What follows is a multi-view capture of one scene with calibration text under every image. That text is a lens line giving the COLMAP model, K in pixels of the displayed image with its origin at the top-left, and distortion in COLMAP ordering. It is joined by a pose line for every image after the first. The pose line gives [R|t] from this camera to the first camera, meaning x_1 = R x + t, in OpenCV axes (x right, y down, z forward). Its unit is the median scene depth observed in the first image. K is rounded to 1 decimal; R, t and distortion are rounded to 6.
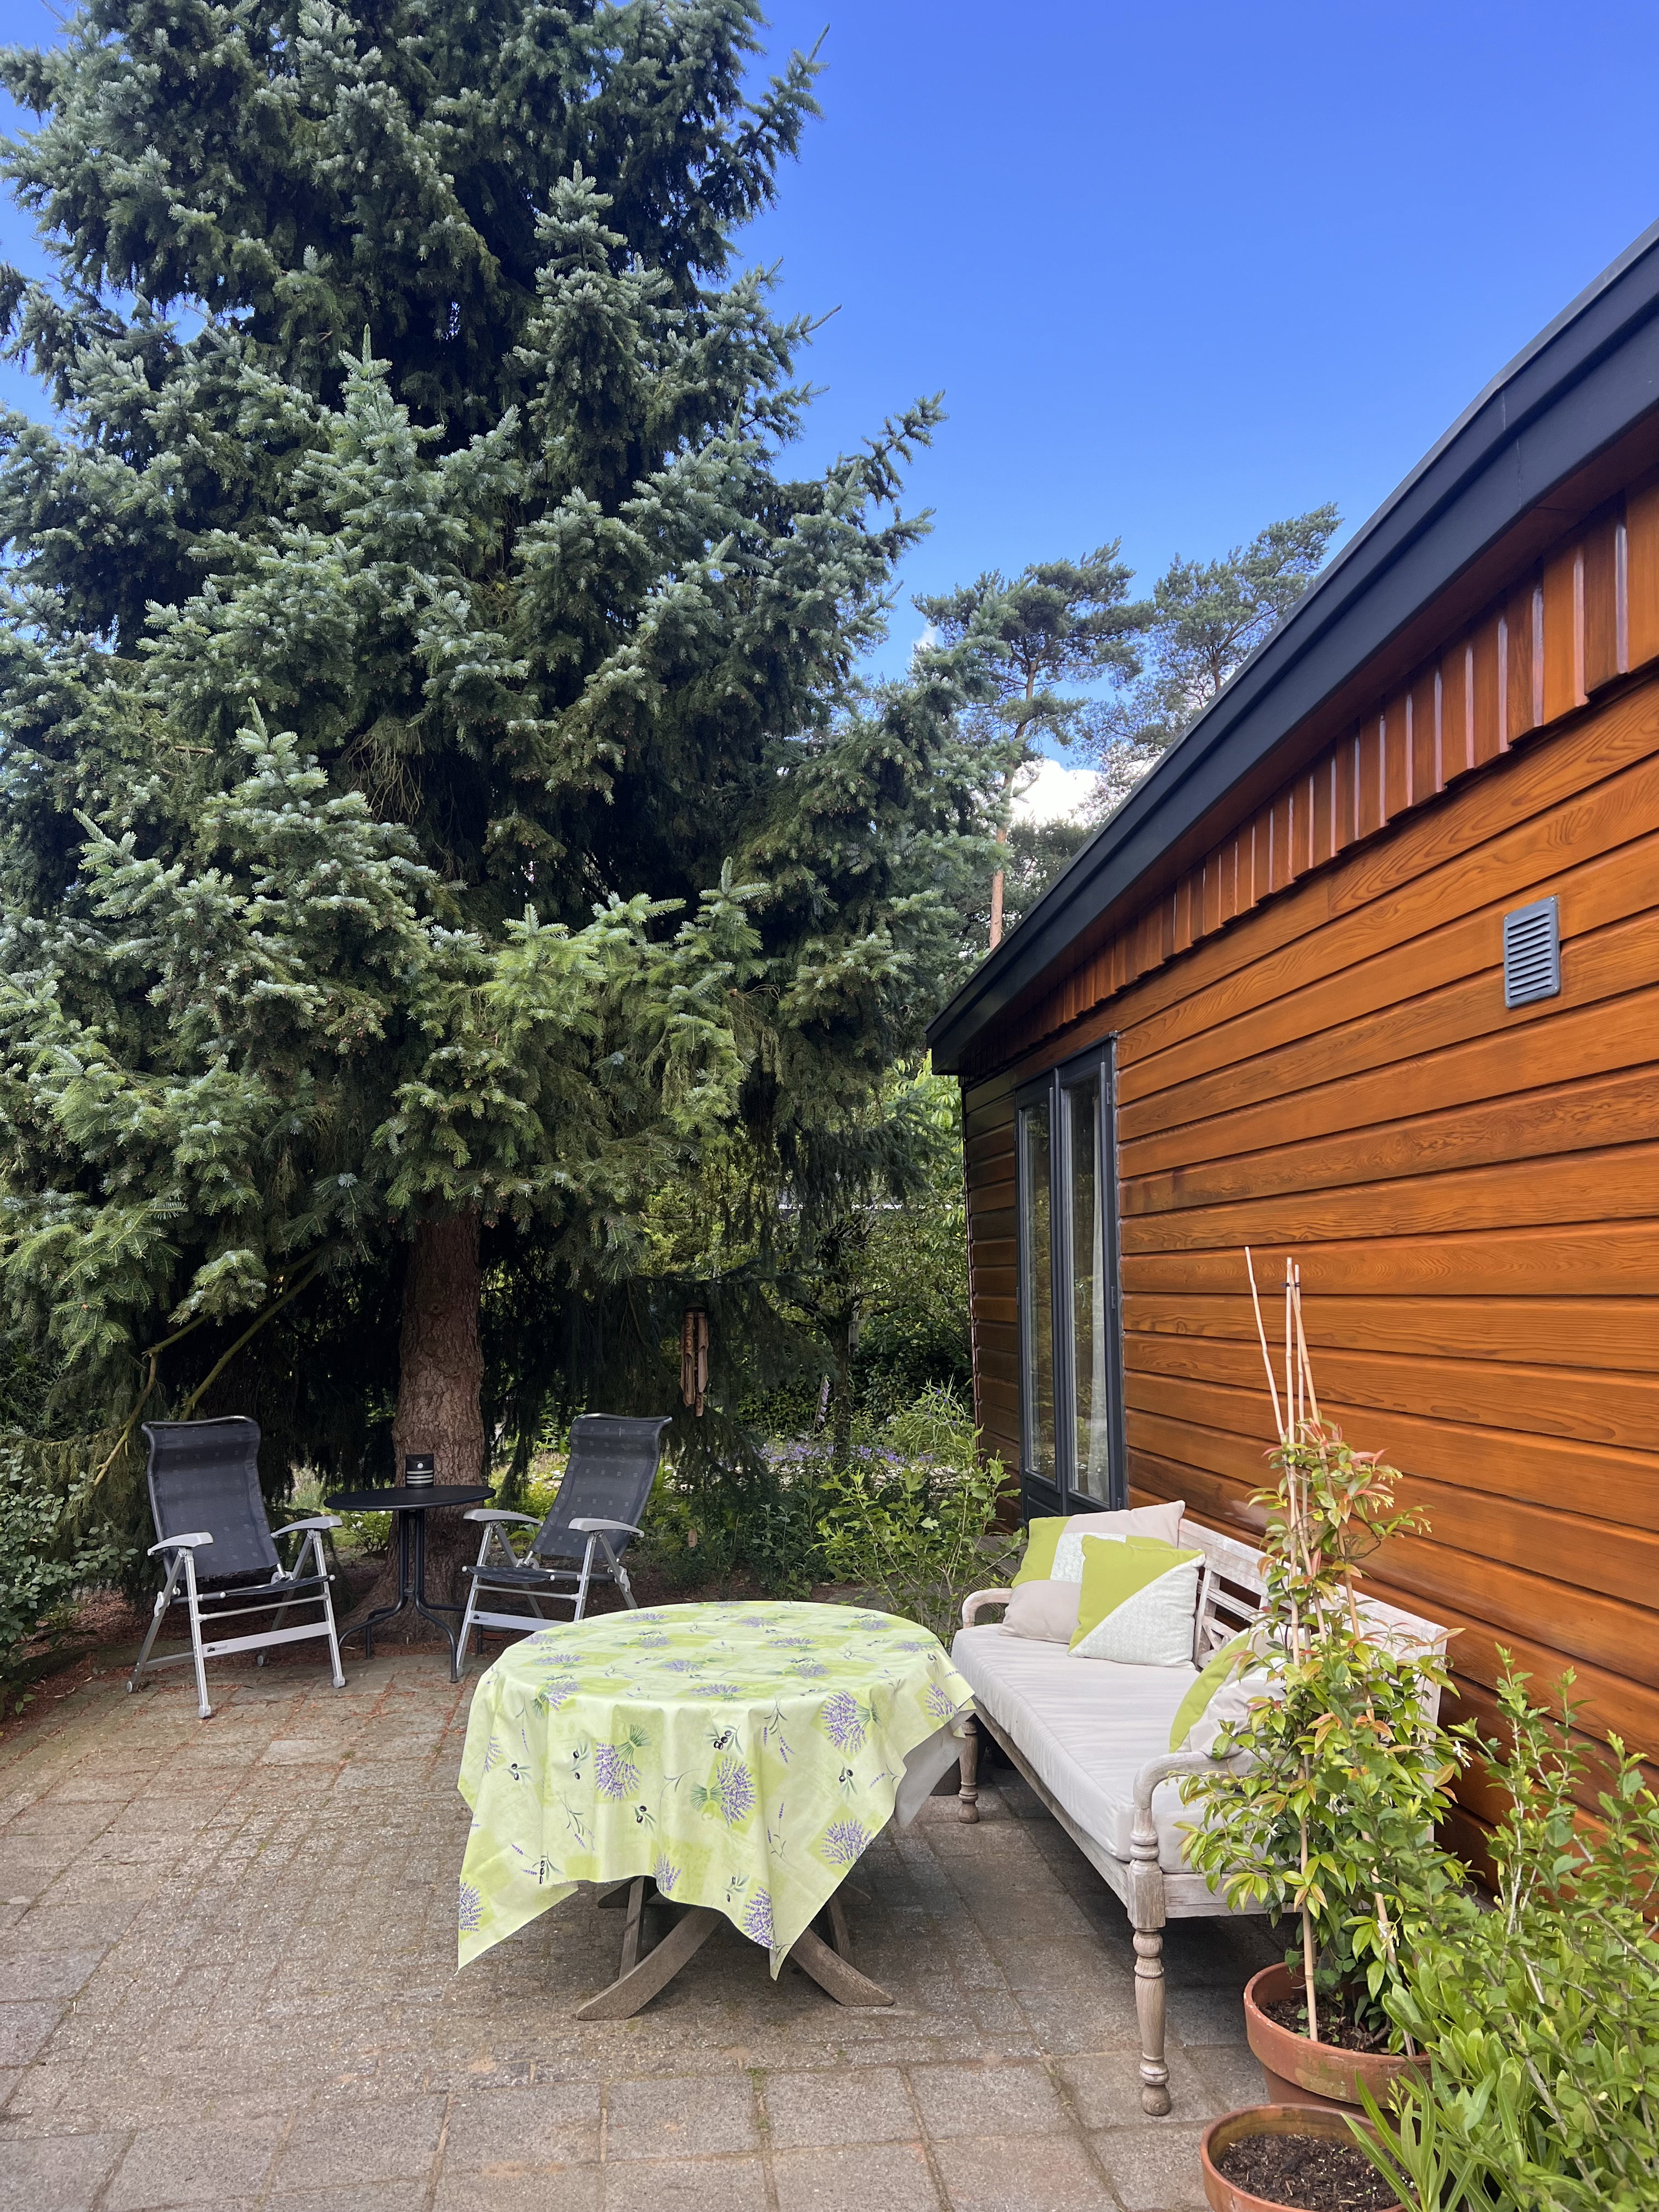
lens RADIAL K [[1647.5, 0, 829.5], [0, 1647.5, 1106.0], [0, 0, 1]] dist [0.010669, 0.004098]
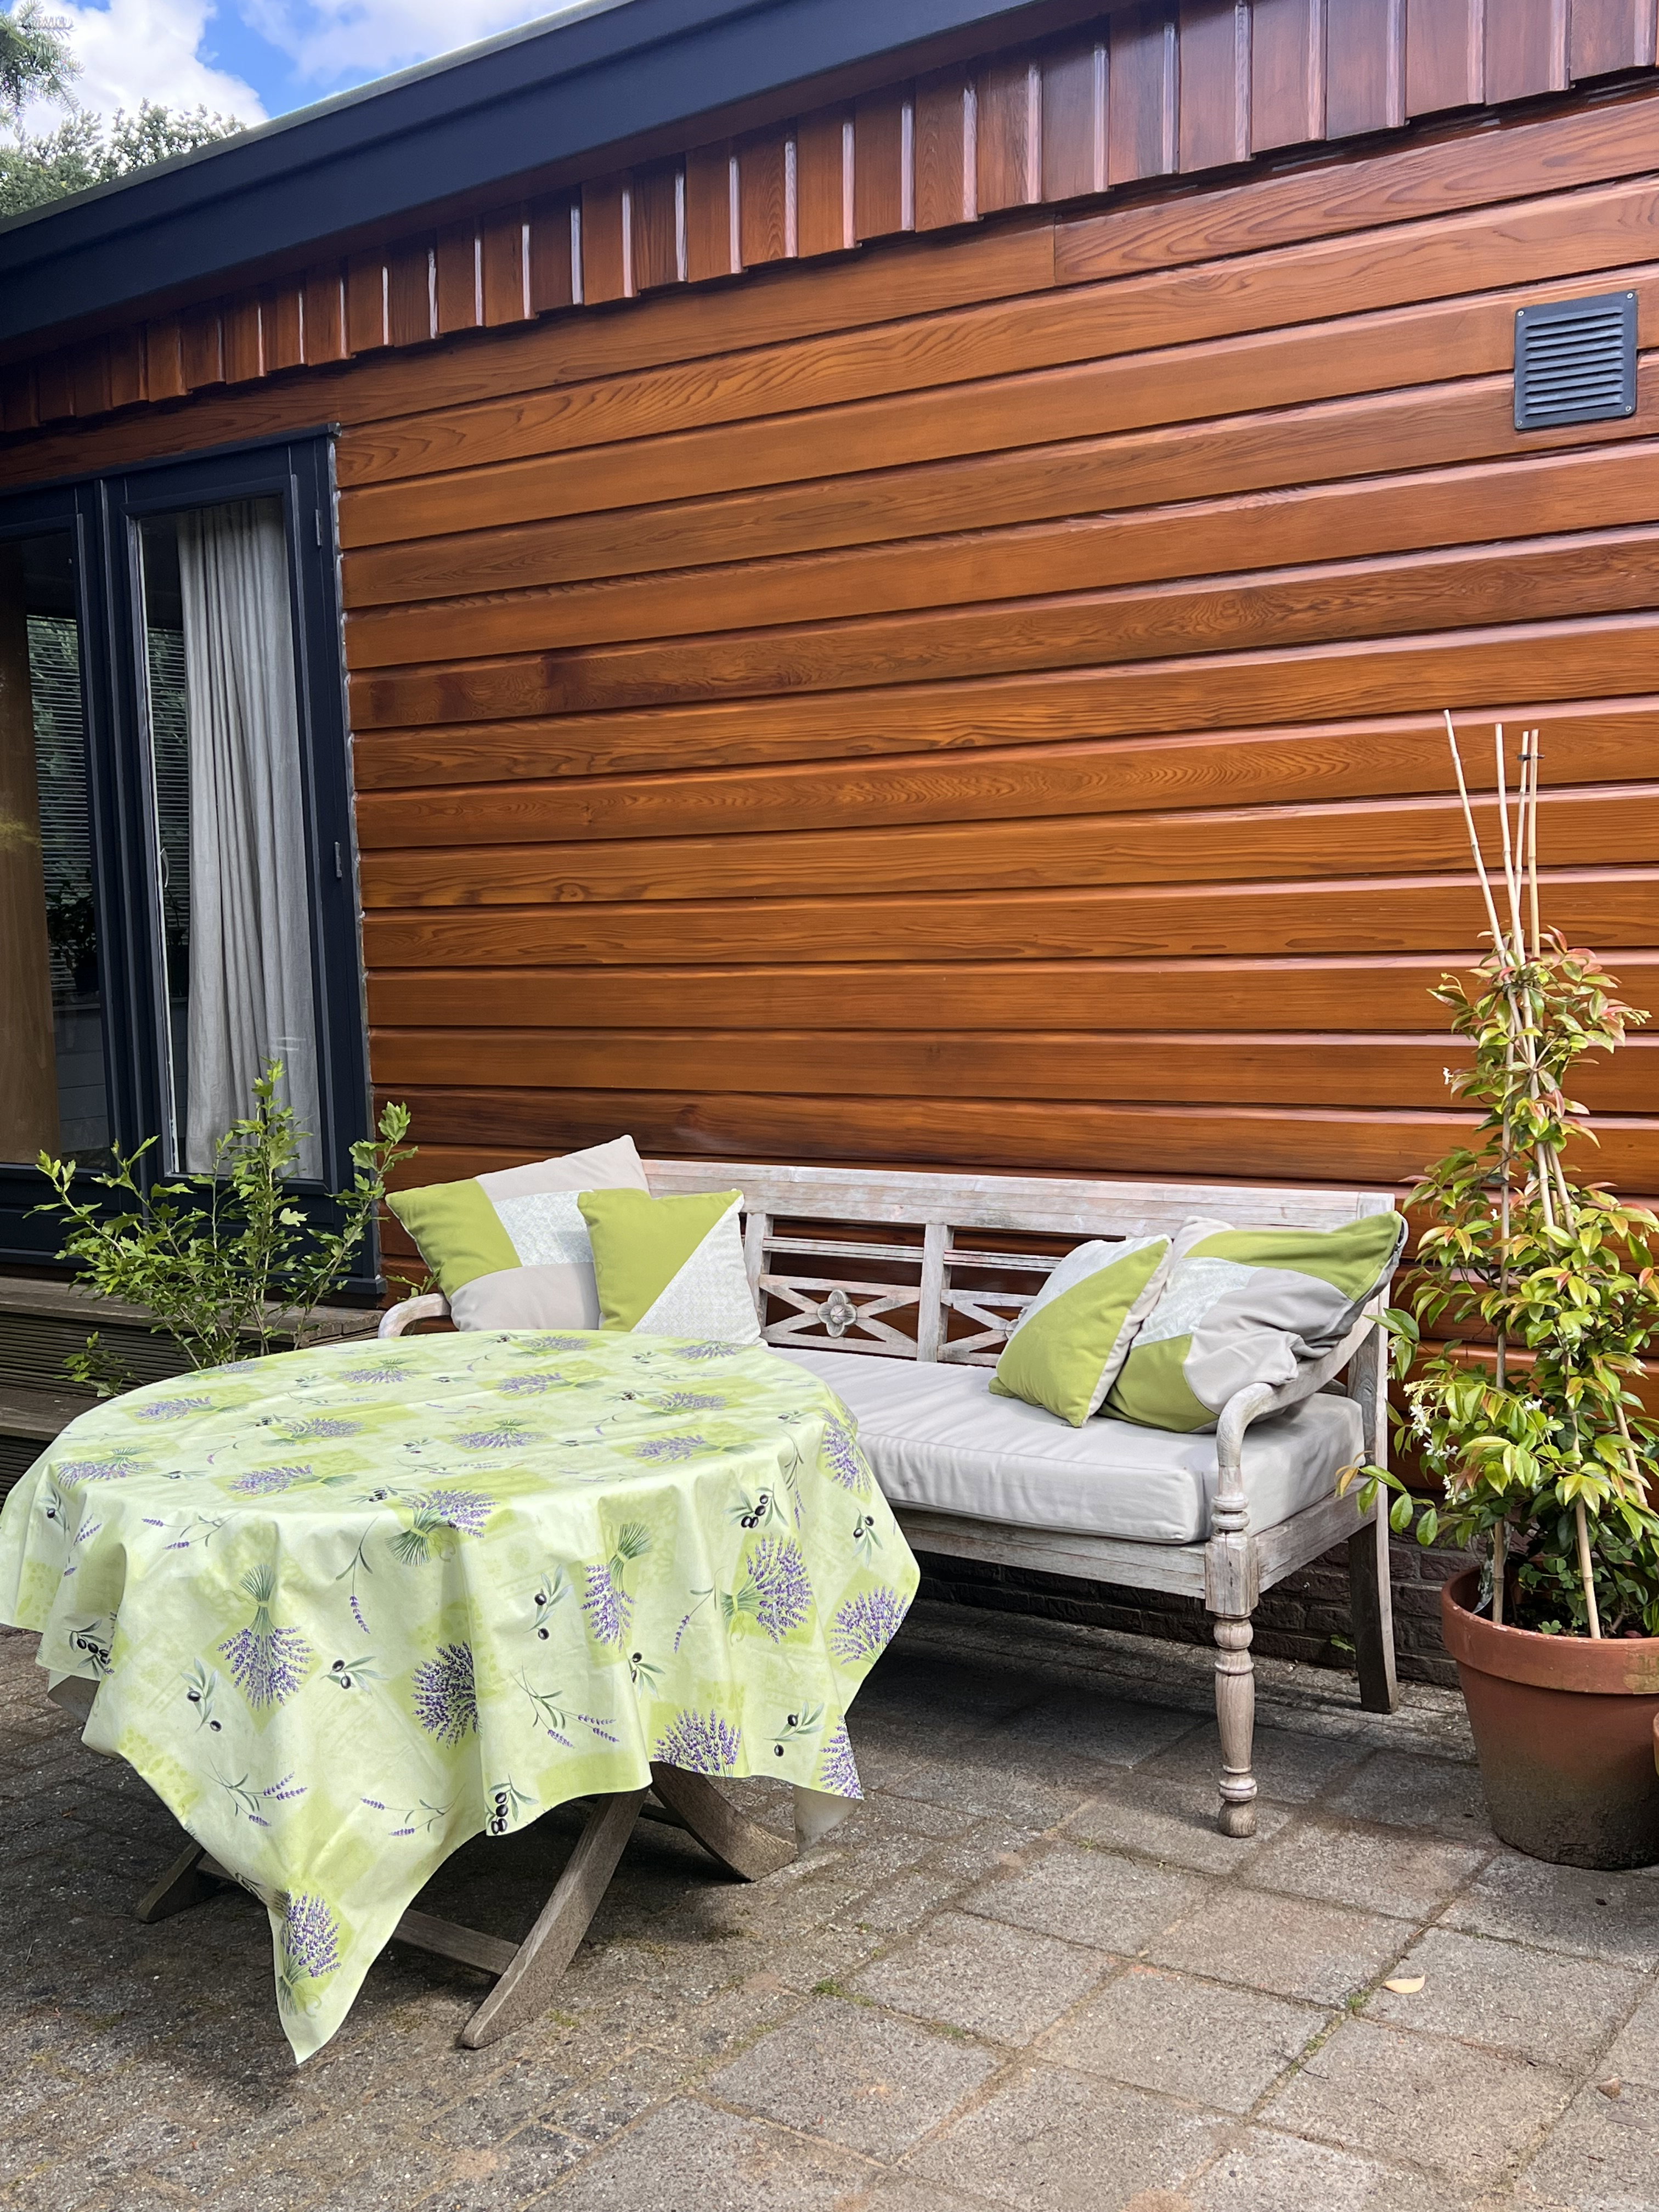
lens RADIAL K [[2341.0, 0, 829.5], [0, 2341.0, 1106.0], [0, 0, 1]] dist [0.136145, -0.269145]
pose [[0.661389, -0.083163, 0.745418, -0.654312], [-0.053926, 0.985990, 0.157849, 0.094085], [-0.748102, -0.144597, 0.647638, 0.422298]]
